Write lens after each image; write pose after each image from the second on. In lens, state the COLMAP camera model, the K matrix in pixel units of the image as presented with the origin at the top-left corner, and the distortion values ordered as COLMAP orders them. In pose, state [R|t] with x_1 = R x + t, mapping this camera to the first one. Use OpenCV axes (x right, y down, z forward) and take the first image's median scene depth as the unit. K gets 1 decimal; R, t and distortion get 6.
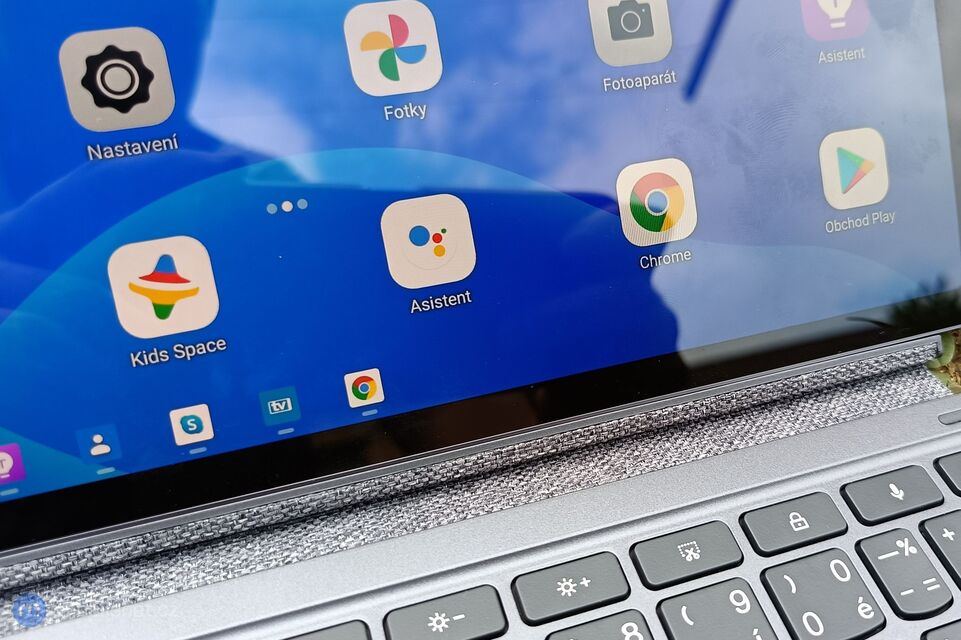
lens RADIAL K [[915.7, 0, 573.1], [0, 915.7, 305.0], [0, 0, 1]] dist [-0.019878, -0.007407]
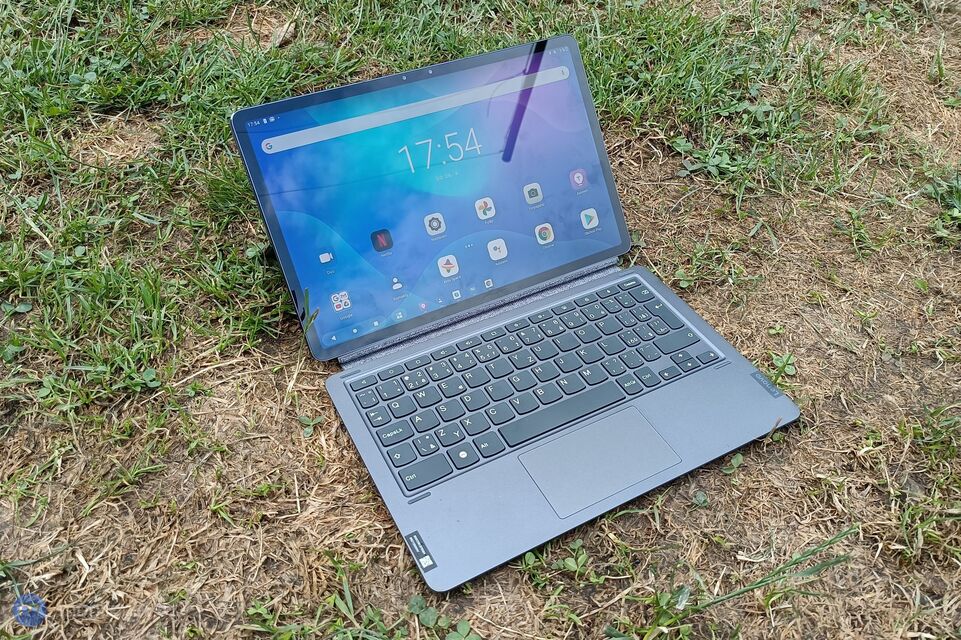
lens RADIAL K [[795.7, 0, 477.1], [0, 795.7, 305.0], [0, 0, 1]] dist [-0.002612, -0.004149]
pose [[0.986323, -0.147336, 0.073880, -0.599484], [0.149838, 0.988270, -0.029520, 0.308964], [-0.068664, 0.040186, 0.996830, -2.959928]]
